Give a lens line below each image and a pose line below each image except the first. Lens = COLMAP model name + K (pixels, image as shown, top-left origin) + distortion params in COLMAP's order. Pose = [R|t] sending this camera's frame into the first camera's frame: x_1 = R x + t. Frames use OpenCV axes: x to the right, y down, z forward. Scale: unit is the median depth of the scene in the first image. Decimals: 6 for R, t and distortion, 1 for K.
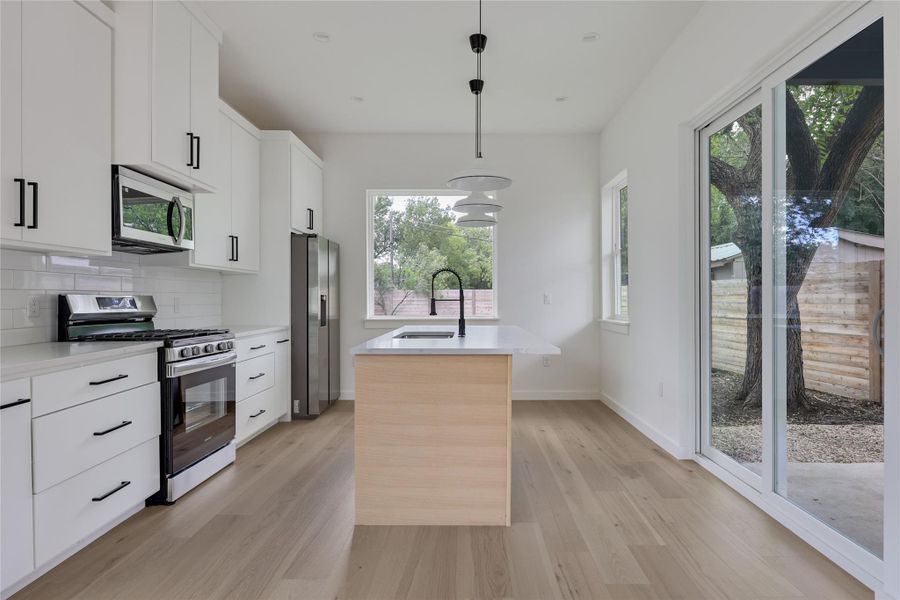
lens RADIAL K [[501.0, 0, 470.5], [0, 501.0, 299.1], [0, 0, 1]] dist [-0.000585, -0.001338]
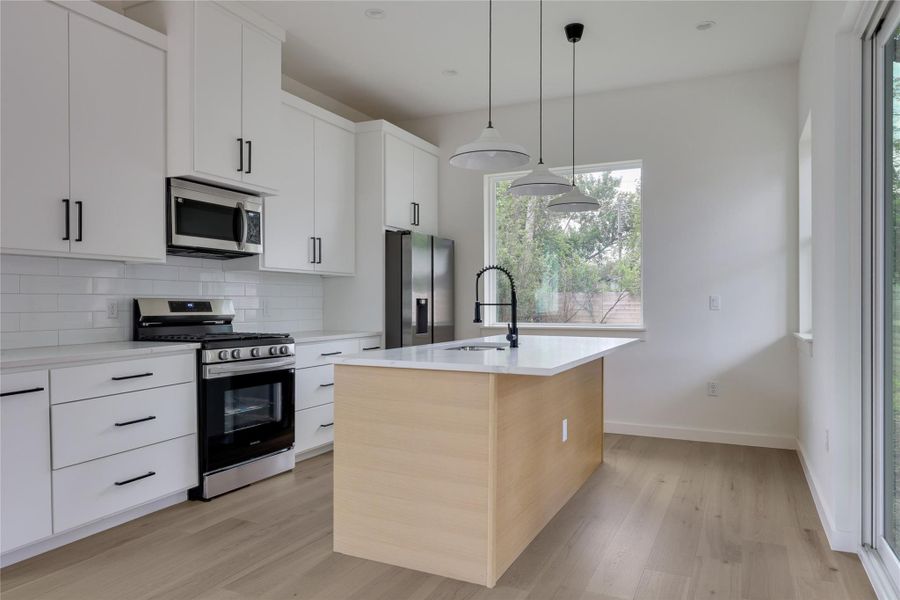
lens RADIAL K [[607.6, 0, 452.3], [0, 607.6, 305.6], [0, 0, 1]] dist [0.002697, -0.000370]
pose [[0.898376, 0.003087, -0.439216, 0.341271], [-0.001240, 0.999989, 0.004492, -0.000661], [0.439225, -0.003490, 0.898370, 0.079021]]
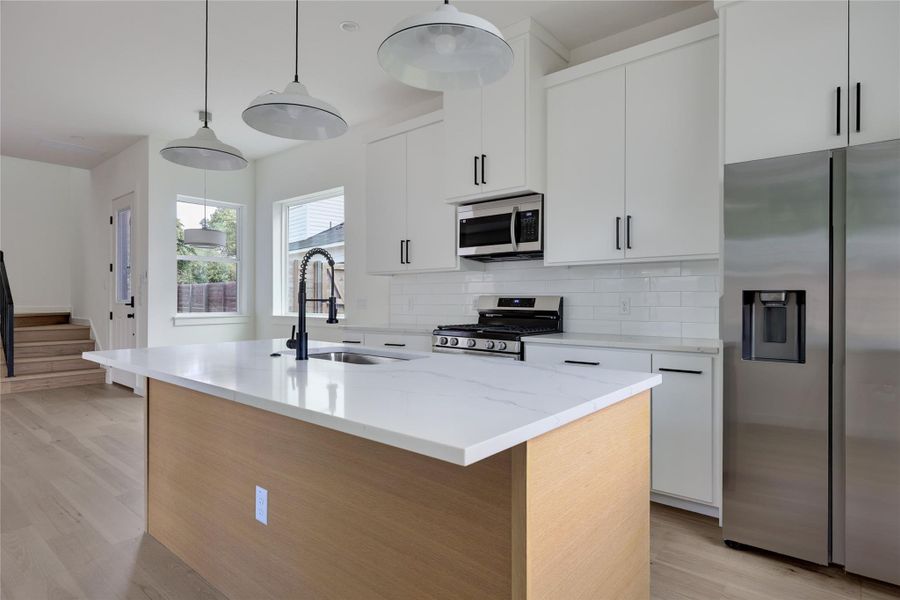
lens RADIAL K [[490.1, 0, 450.0], [0, 490.1, 300.0], [0, 0, 1]] dist [0.002348, 0.000905]
pose [[-0.648790, -0.000978, -0.760967, 0.323108], [-0.002376, 0.999997, 0.000741, 0.000819], [0.760964, 0.002289, -0.648790, 1.582266]]
